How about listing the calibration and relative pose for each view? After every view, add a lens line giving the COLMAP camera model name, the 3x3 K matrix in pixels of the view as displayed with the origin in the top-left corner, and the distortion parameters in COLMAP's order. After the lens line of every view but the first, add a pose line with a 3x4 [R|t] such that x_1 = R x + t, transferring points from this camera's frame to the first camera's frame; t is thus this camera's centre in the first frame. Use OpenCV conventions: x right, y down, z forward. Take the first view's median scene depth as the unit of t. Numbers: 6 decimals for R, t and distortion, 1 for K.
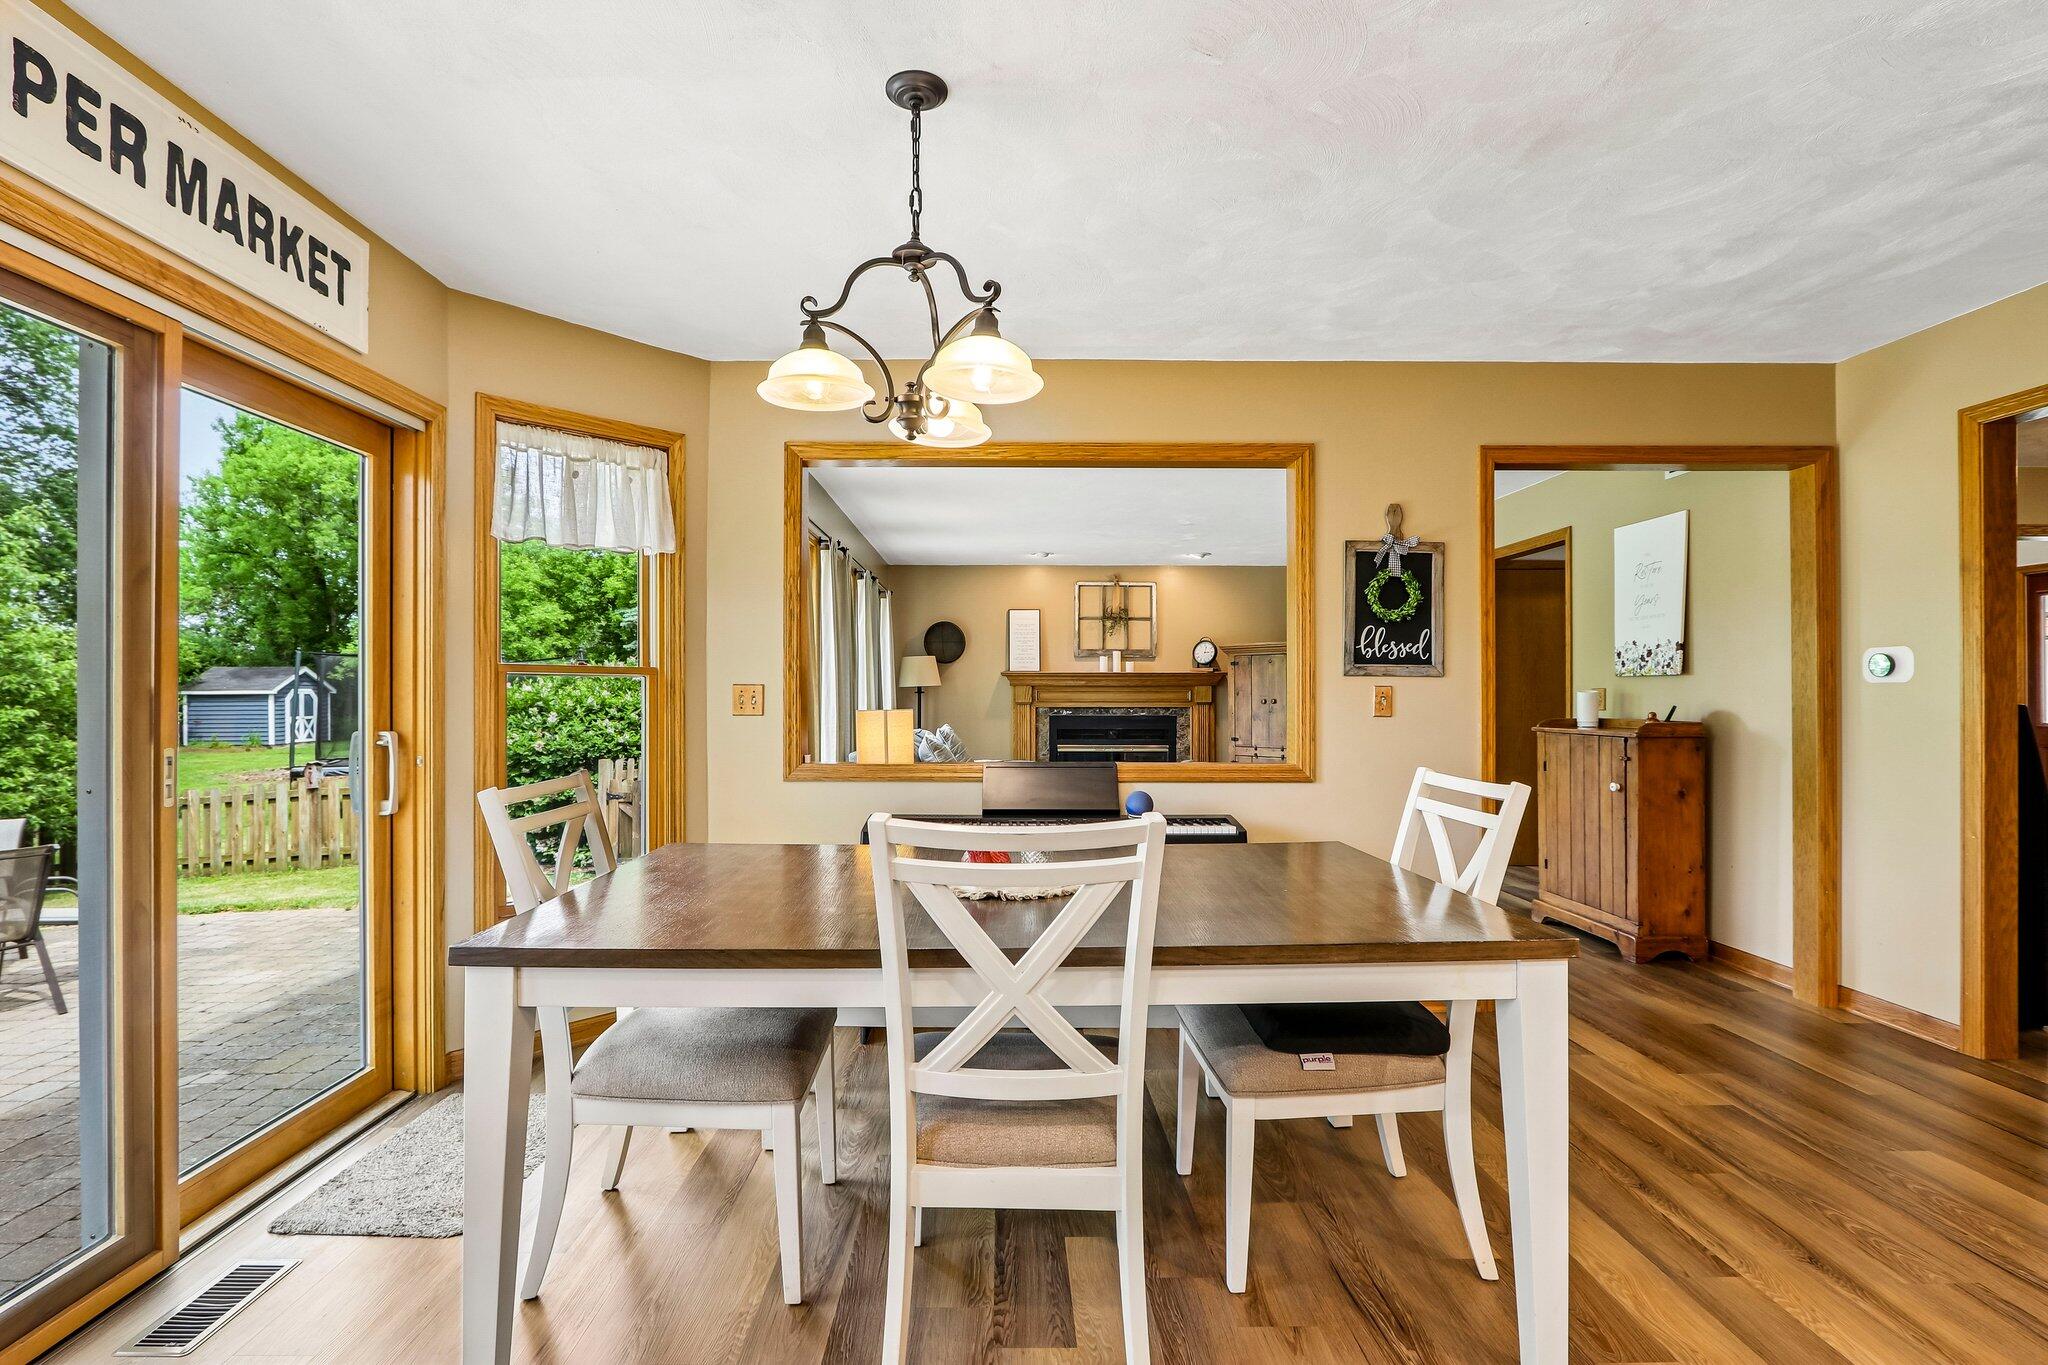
lens RADIAL K [[948.0, 0, 997.8], [0, 948.0, 696.8], [0, 0, 1]] dist [-0.018490, 0.003020]
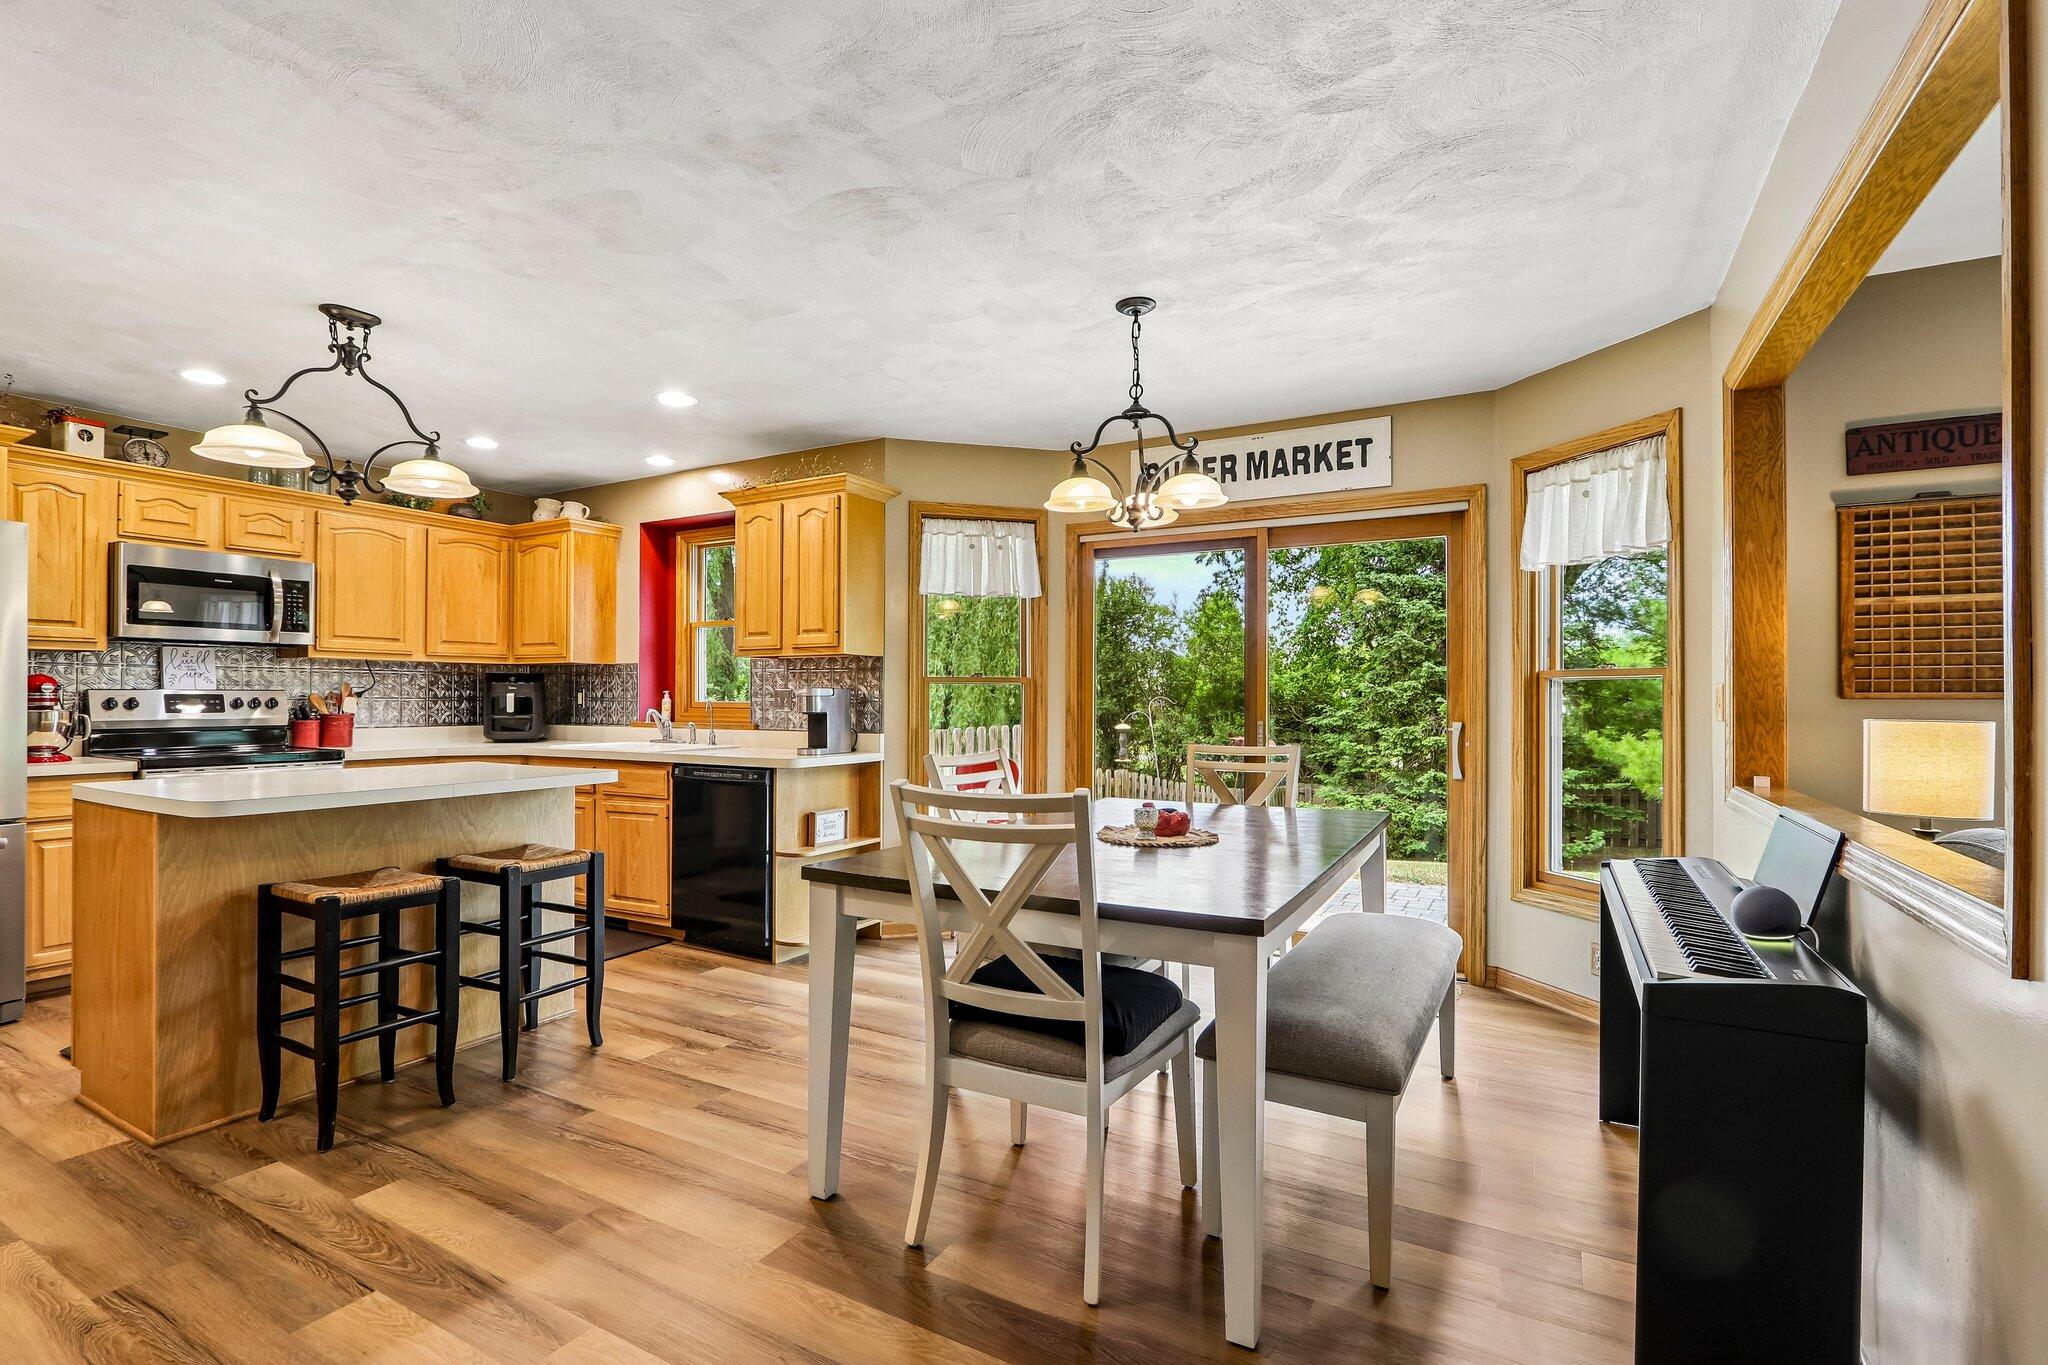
lens RADIAL K [[948.0, 0, 999.2], [0, 948.0, 696.4], [0, 0, 1]] dist [-0.018490, 0.003020]
pose [[-0.494229, -0.001939, -0.869330, 0.749005], [-0.002505, 0.999997, -0.000806, 0.000521], [0.869328, 0.001780, -0.494232, 0.854462]]
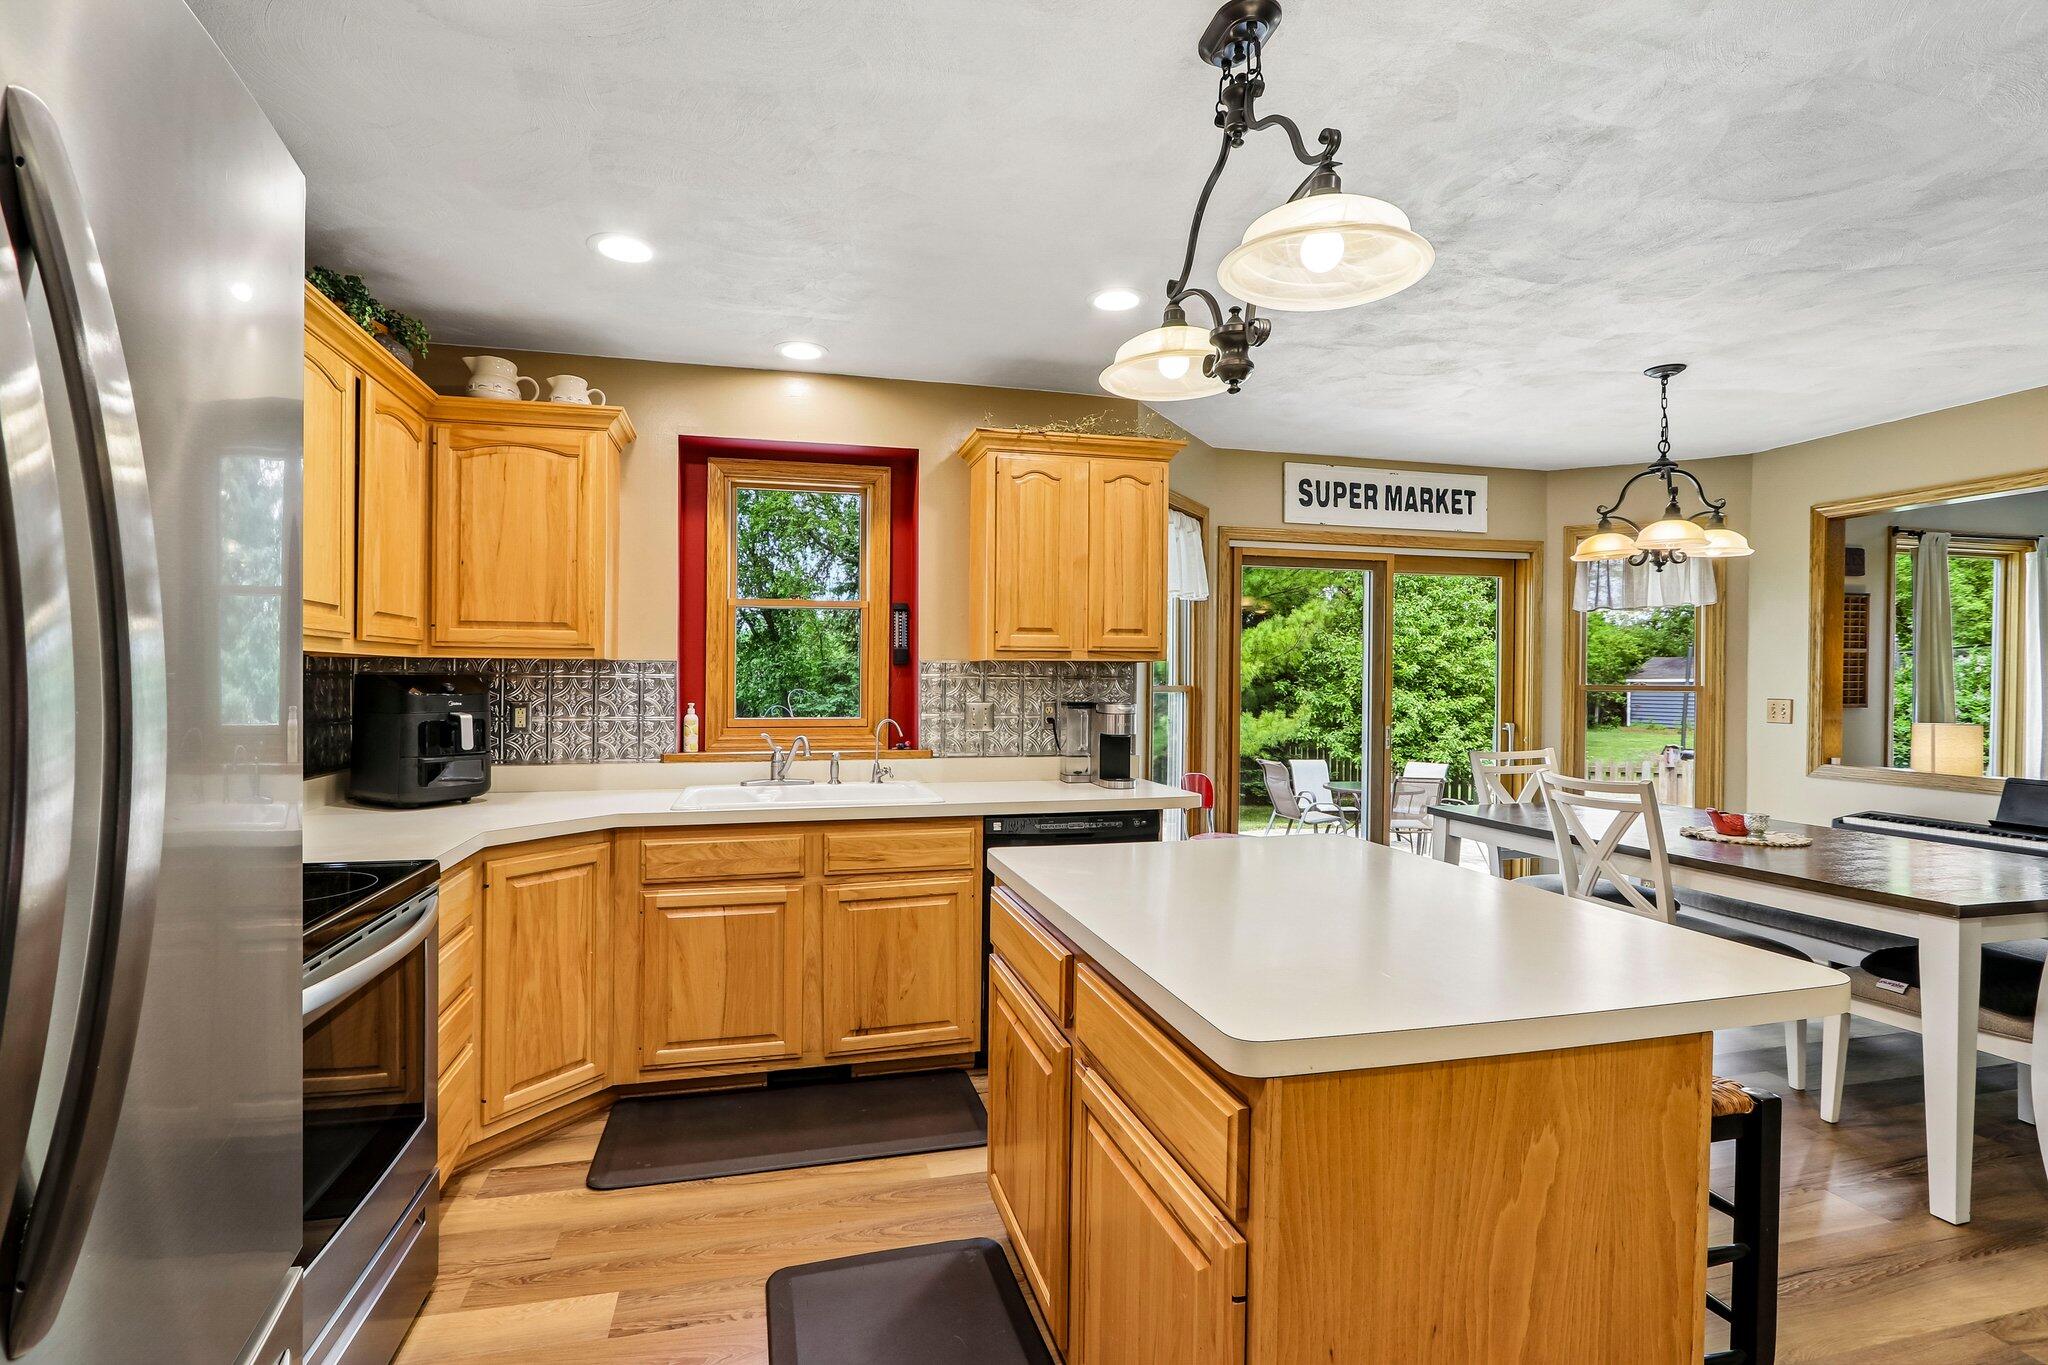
lens RADIAL K [[948.0, 0, 1005.5], [0, 948.0, 689.1], [0, 0, 1]] dist [-0.018490, 0.003020]
pose [[0.243053, 0.011340, -0.969947, 0.714185], [-0.003820, 0.999935, 0.010734, -0.035996], [0.970006, 0.001096, 0.243080, -0.329707]]
